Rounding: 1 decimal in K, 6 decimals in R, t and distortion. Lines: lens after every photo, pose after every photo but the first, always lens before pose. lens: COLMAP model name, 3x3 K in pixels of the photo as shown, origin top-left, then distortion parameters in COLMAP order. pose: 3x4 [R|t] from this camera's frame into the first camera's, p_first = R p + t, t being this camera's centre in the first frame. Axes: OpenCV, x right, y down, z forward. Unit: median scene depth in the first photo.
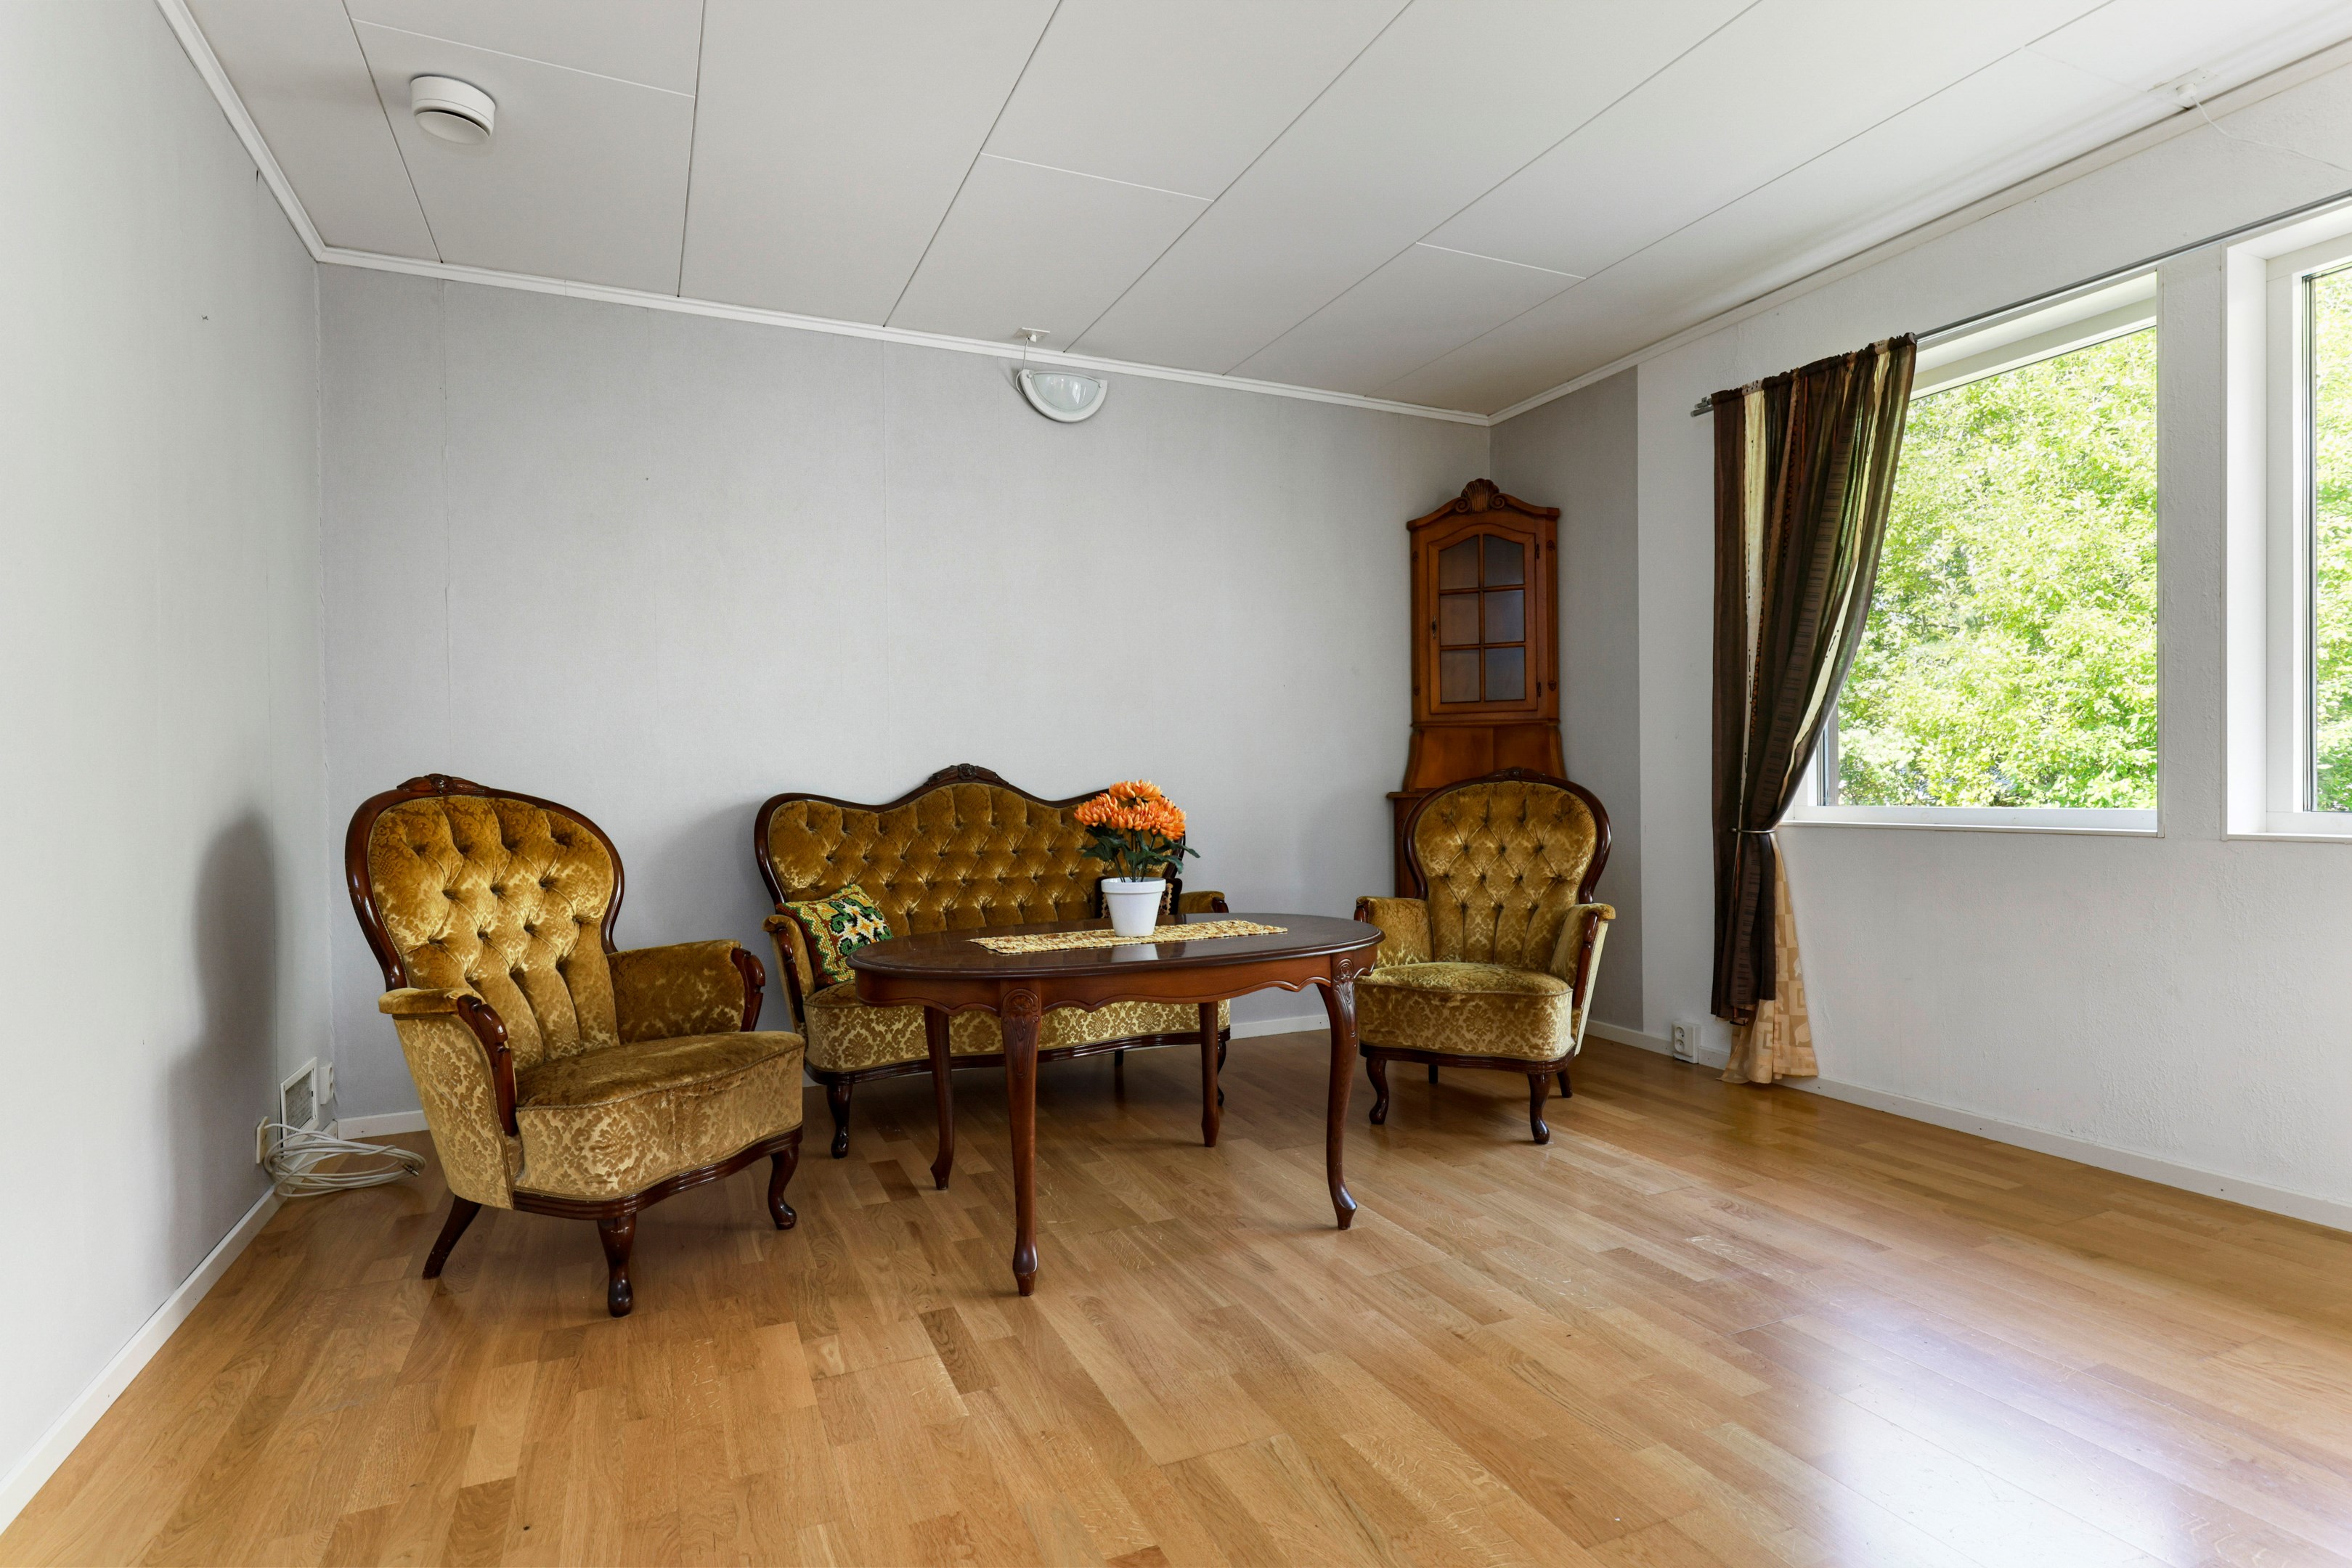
lens RADIAL K [[1247.7, 0, 1184.9], [0, 1247.7, 786.4], [0, 0, 1]] dist [-0.003665, -0.000460]
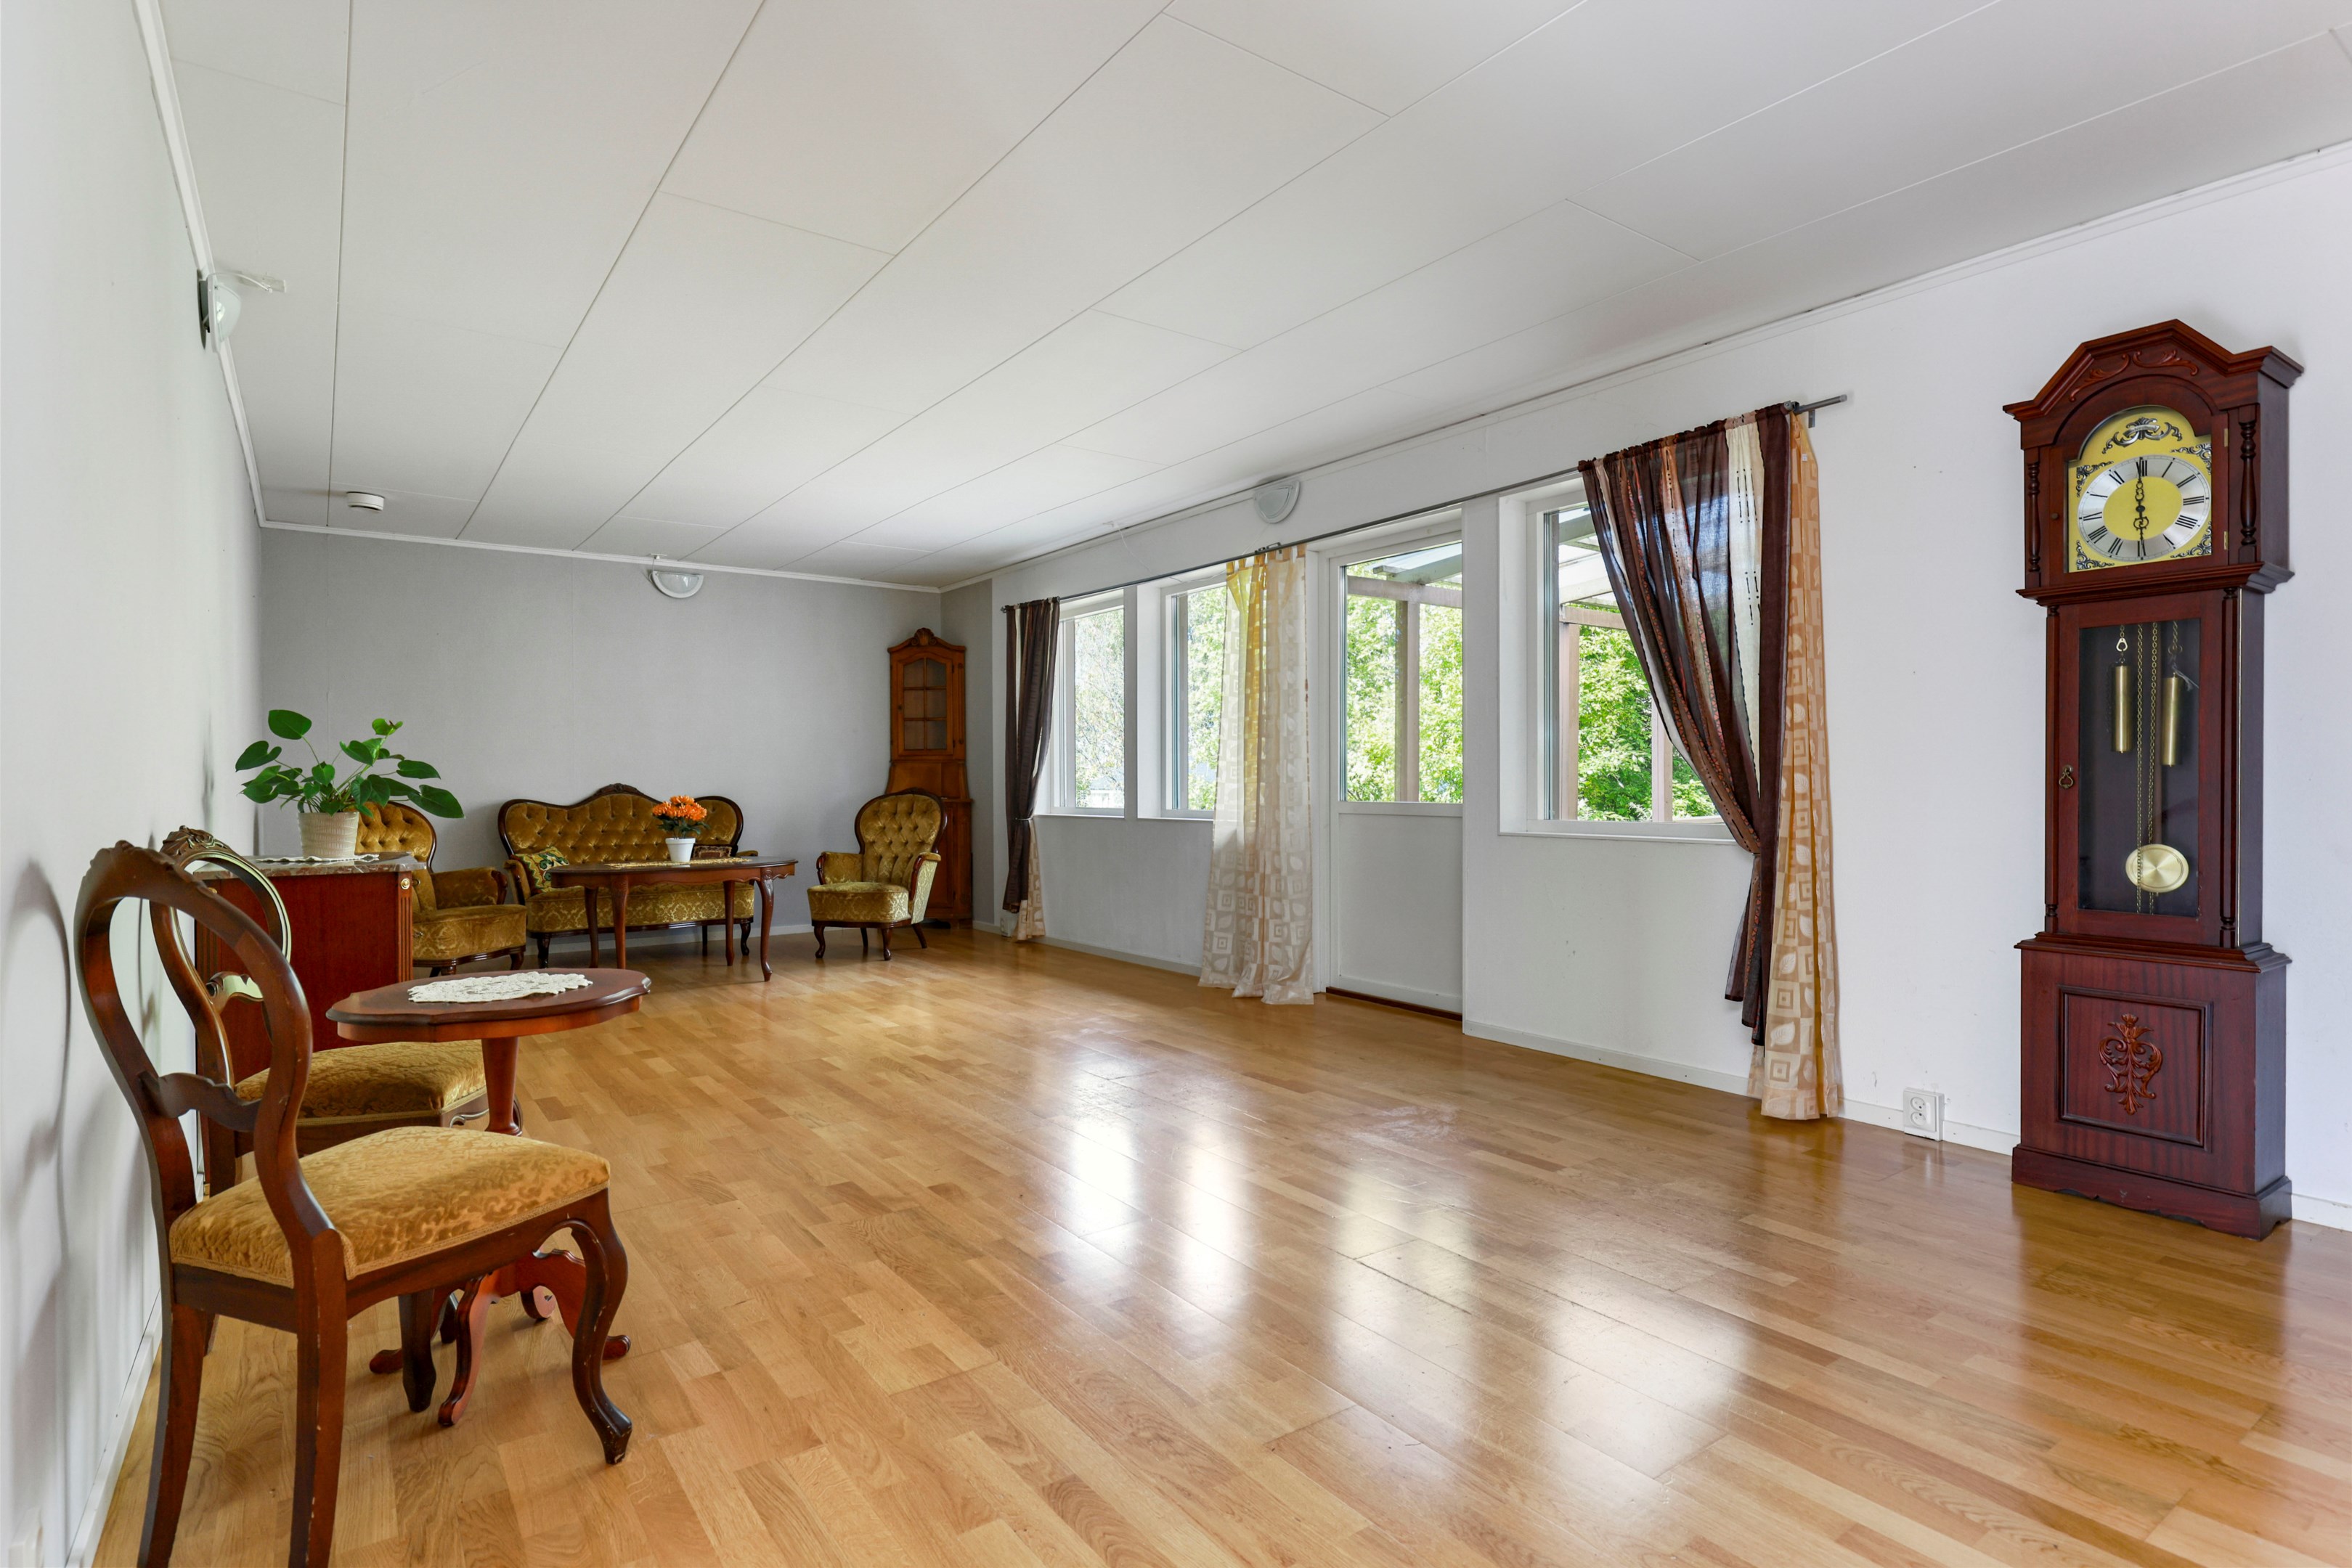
lens RADIAL K [[1206.5, 0, 1163.6], [0, 1206.5, 784.2], [0, 0, 1]] dist [-0.017860, -0.000034]
pose [[0.980061, 0.004670, 0.198641, 0.299599], [-0.004053, 0.999986, -0.003516, -0.015895], [-0.198654, 0.002641, 0.980066, -1.038367]]
